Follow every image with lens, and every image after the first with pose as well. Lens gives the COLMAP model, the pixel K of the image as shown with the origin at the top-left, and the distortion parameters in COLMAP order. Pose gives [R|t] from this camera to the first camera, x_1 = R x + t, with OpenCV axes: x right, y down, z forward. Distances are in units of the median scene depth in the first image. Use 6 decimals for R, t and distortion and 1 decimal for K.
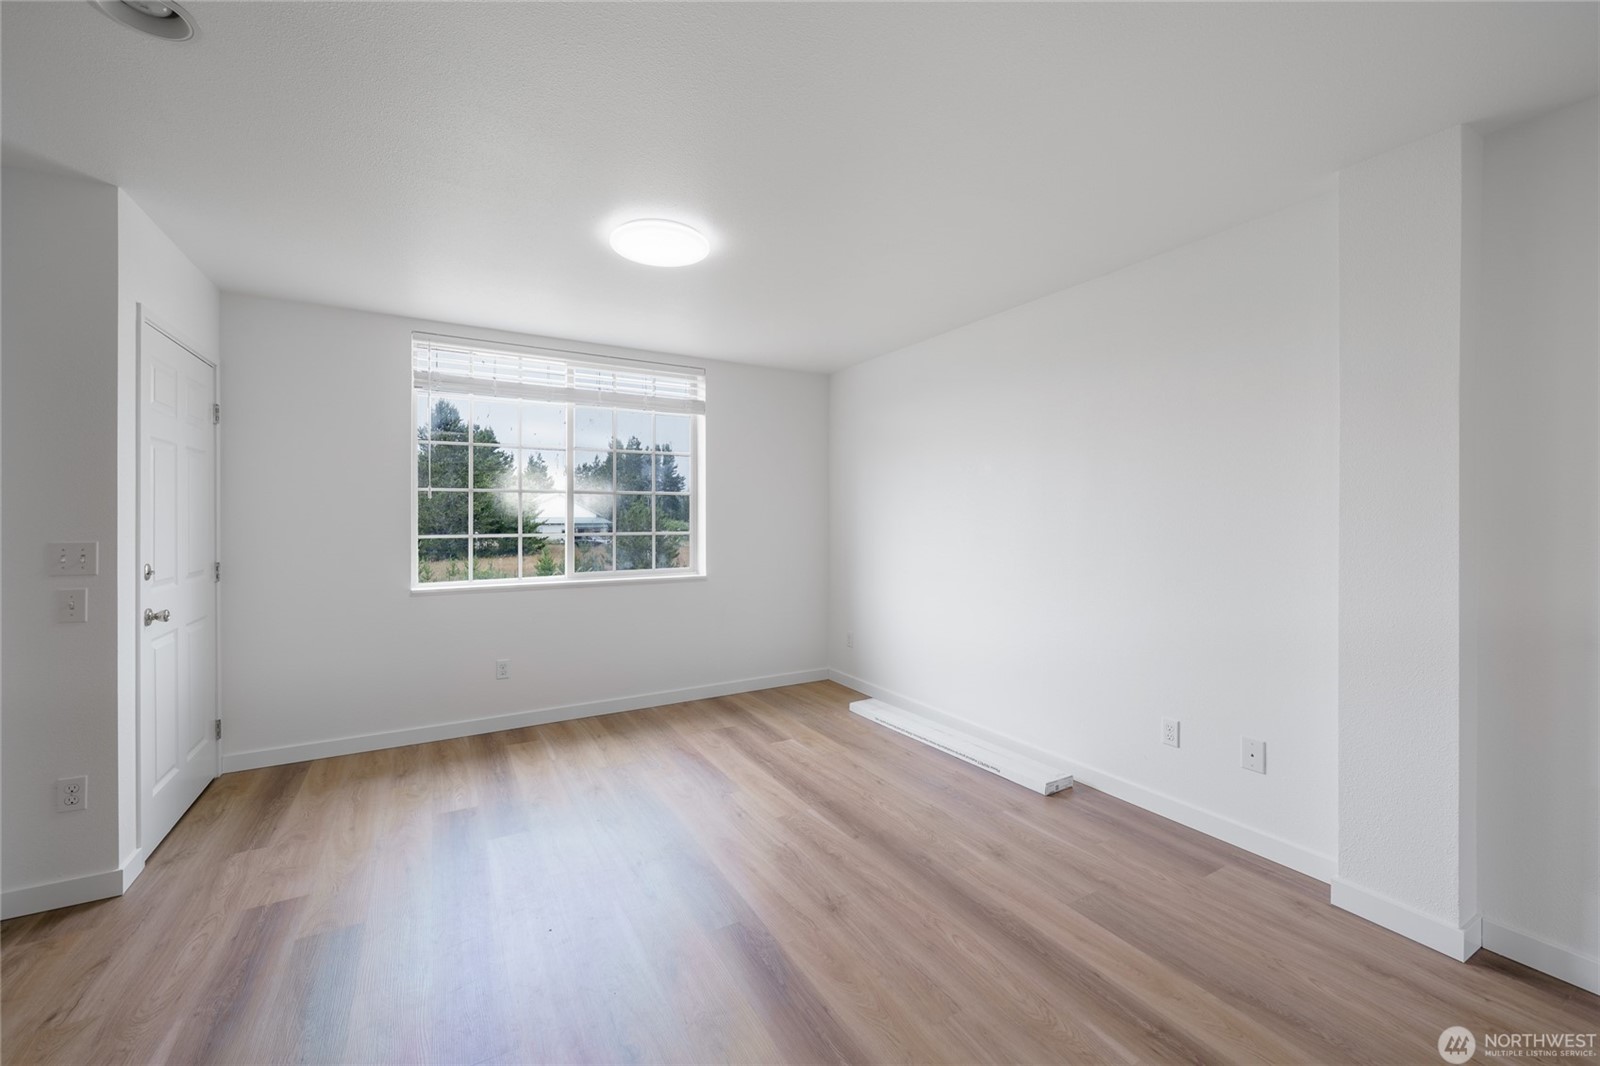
lens RADIAL K [[635.8, 0, 799.6], [0, 635.8, 516.3], [0, 0, 1]] dist [0.000203, -0.000071]
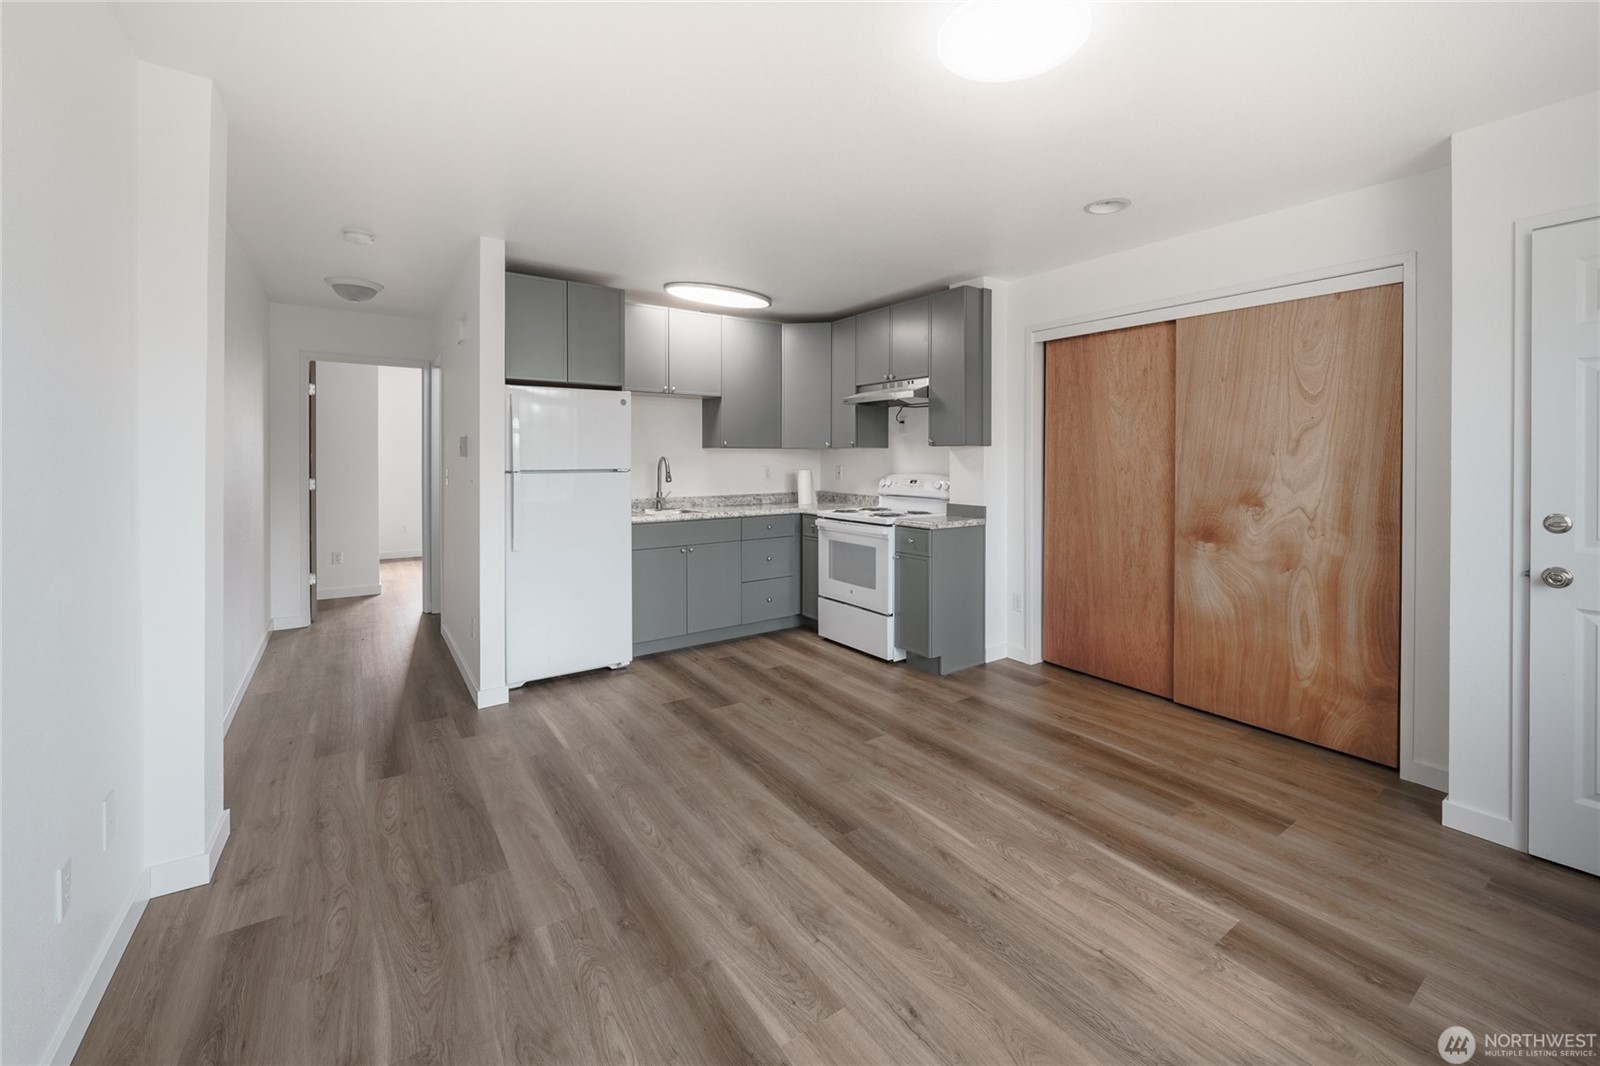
lens RADIAL K [[656.5, 0, 817.3], [0, 656.5, 463.8], [0, 0, 1]] dist [-0.001065, -0.000065]
pose [[-0.996093, 0.001517, -0.088302, 0.031588], [0.000954, 0.999979, 0.006416, -0.000027], [0.088310, 0.006306, -0.996073, 1.402020]]
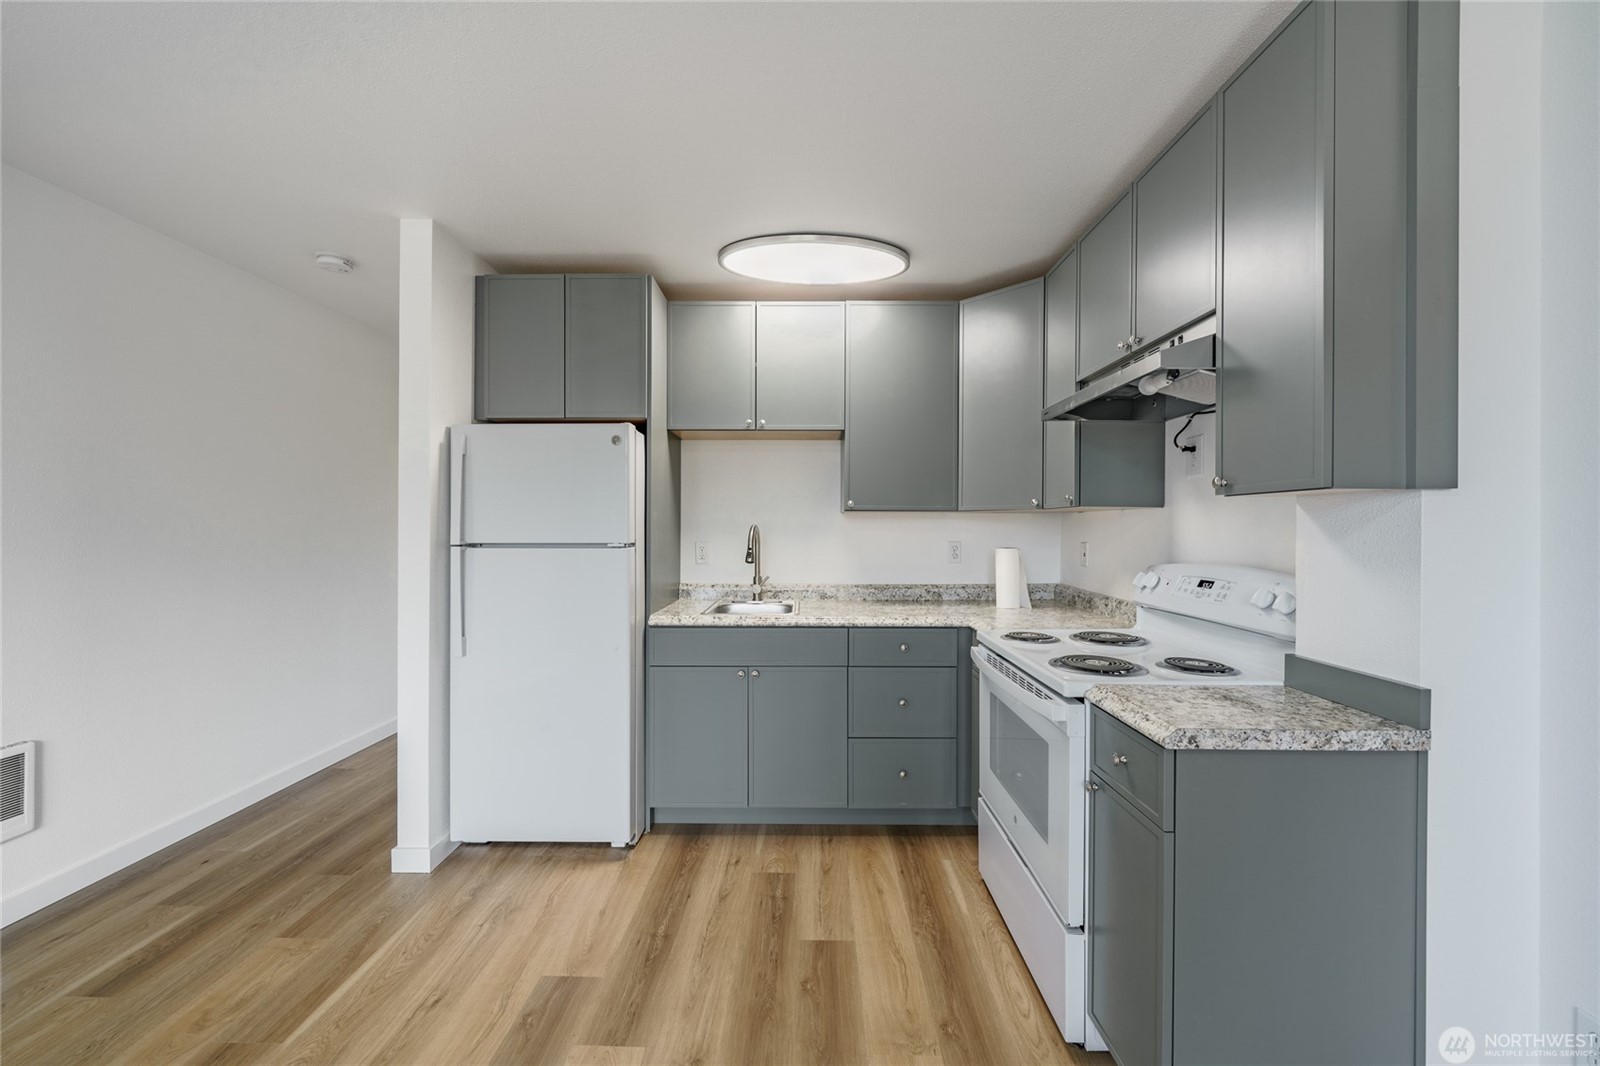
lens RADIAL K [[595.1, 0, 793.5], [0, 595.1, 529.4], [0, 0, 1]] dist [-0.003813, -0.000046]
pose [[-0.851093, -0.004449, 0.524995, -0.293221], [-0.005007, 0.999987, 0.000356, -0.000376], [-0.524990, -0.002326, -0.851105, 0.600381]]
